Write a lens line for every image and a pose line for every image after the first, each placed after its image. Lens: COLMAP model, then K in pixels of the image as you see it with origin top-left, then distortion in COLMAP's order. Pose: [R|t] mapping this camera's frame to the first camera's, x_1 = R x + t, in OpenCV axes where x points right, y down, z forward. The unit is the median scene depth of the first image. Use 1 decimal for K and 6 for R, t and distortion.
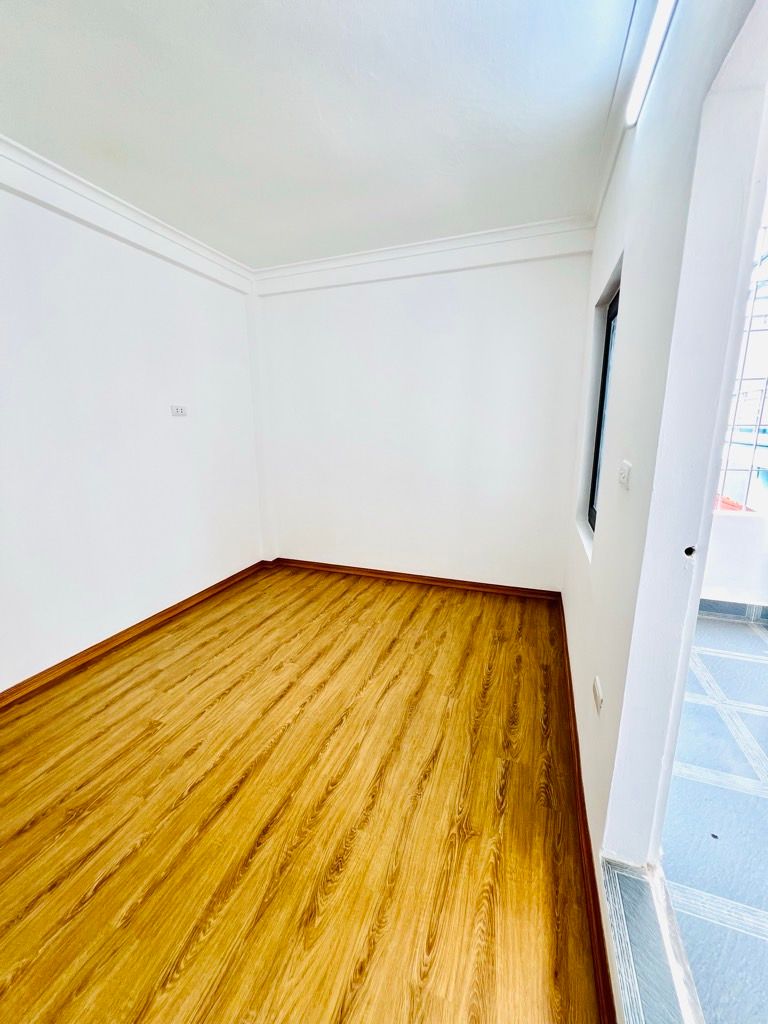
lens RADIAL K [[412.0, 0, 382.8], [0, 412.0, 511.2], [0, 0, 1]] dist [-0.001188, -0.000334]
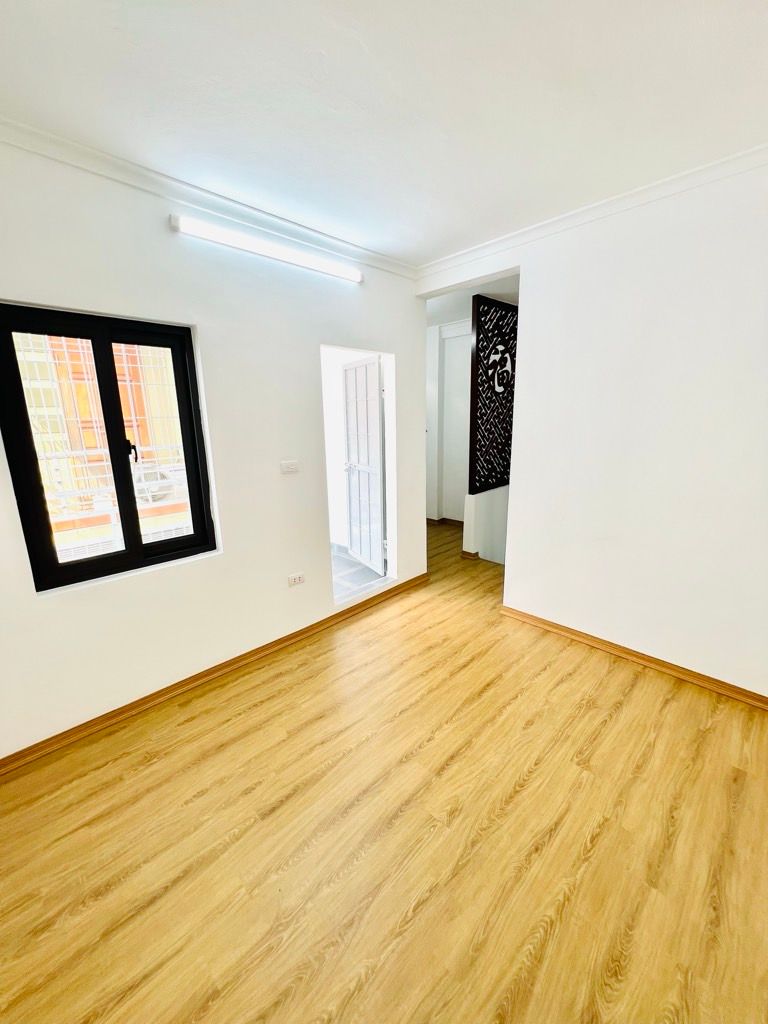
lens RADIAL K [[412.0, 0, 383.2], [0, 412.0, 513.7], [0, 0, 1]] dist [-0.001188, -0.000334]
pose [[-0.909090, -0.073408, 0.410081, -0.430674], [0.111761, 0.905297, 0.409813, -0.404628], [-0.401328, 0.418388, -0.814793, 1.540117]]
